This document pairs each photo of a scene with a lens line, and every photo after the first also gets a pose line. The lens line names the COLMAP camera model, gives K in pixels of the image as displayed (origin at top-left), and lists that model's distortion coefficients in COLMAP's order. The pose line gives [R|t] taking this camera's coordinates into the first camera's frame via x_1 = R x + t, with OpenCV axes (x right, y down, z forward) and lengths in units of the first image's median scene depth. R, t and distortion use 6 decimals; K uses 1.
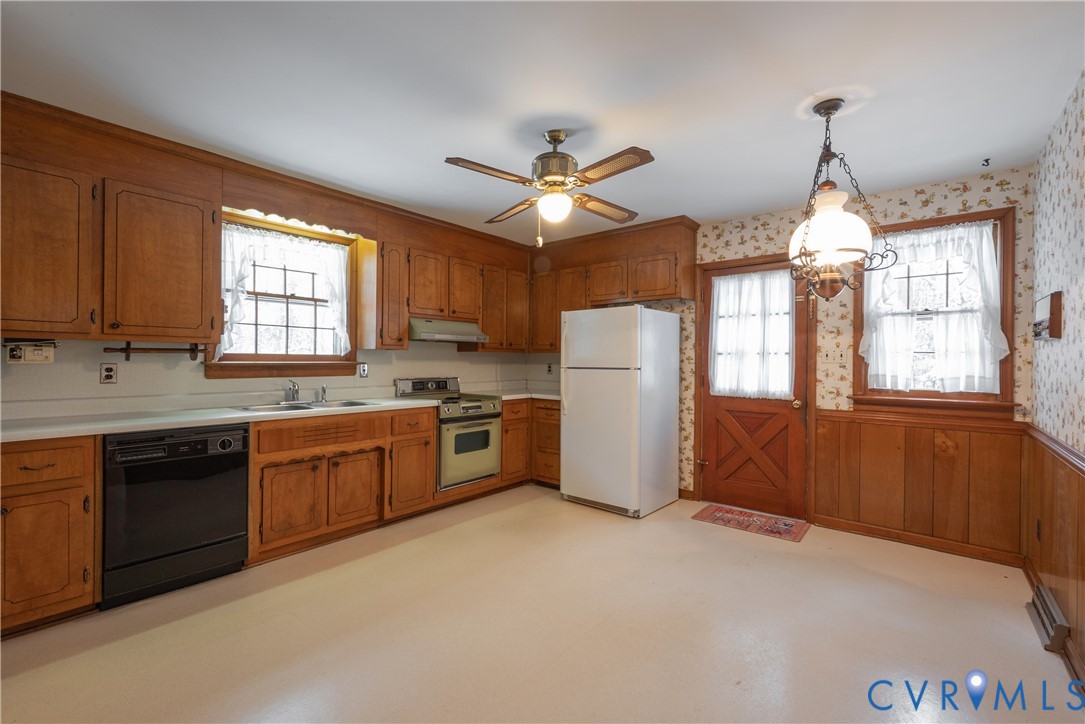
lens RADIAL K [[466.0, 0, 546.0], [0, 466.0, 364.7], [0, 0, 1]] dist [-0.000302, -0.000014]
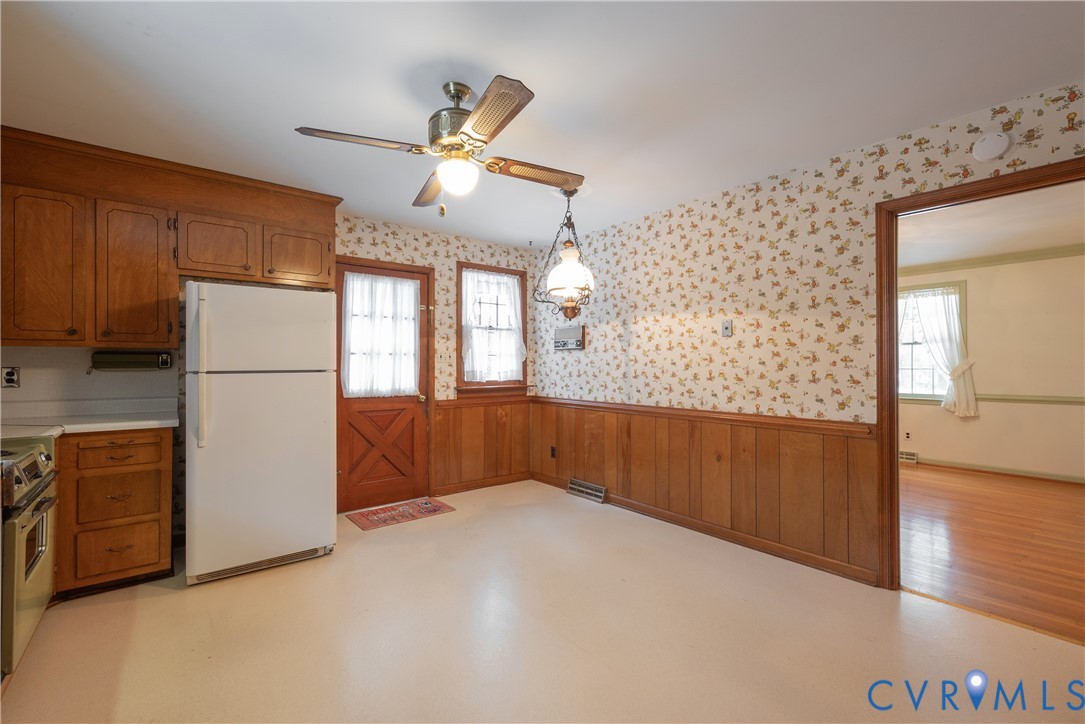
lens RADIAL K [[466.0, 0, 538.7], [0, 466.0, 364.3], [0, 0, 1]] dist [-0.000302, -0.000014]
pose [[0.200280, -0.008483, 0.979702, -0.648142], [0.009866, 0.999929, 0.006641, -0.005660], [-0.979689, 0.008335, 0.200349, 0.581255]]
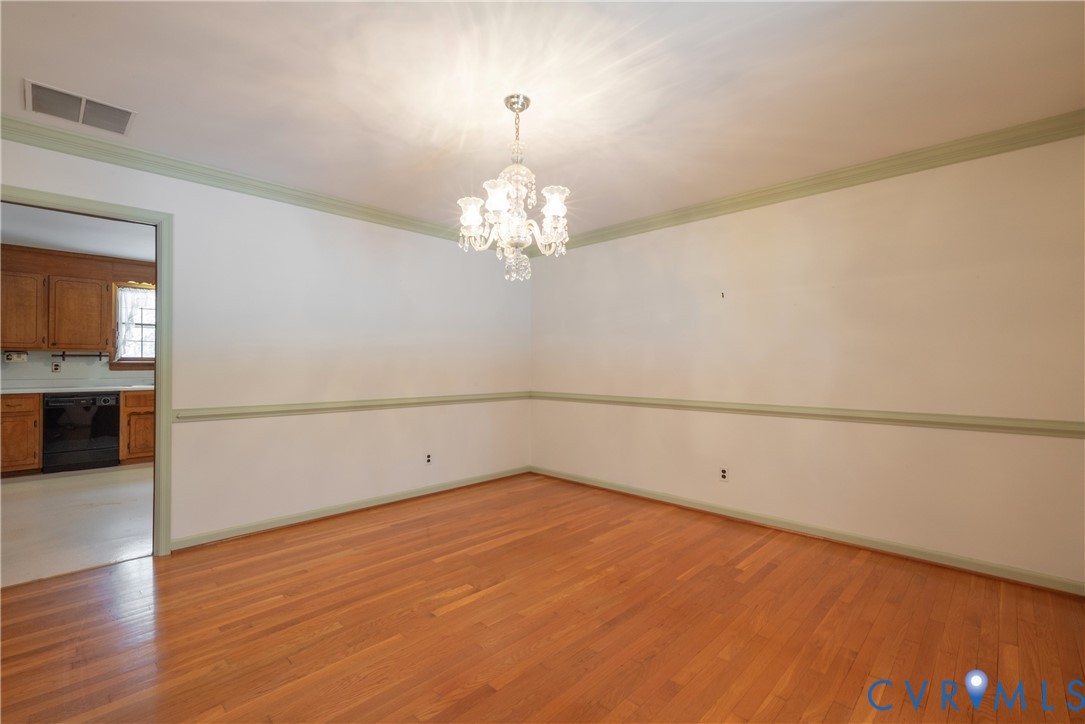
lens RADIAL K [[480.1, 0, 541.1], [0, 480.1, 363.7], [0, 0, 1]] dist [0.003337, -0.000687]
pose [[0.997396, -0.005033, -0.071945, 0.591025], [0.004339, 0.999943, -0.009796, 0.014977], [0.071990, 0.009459, 0.997361, -0.420007]]
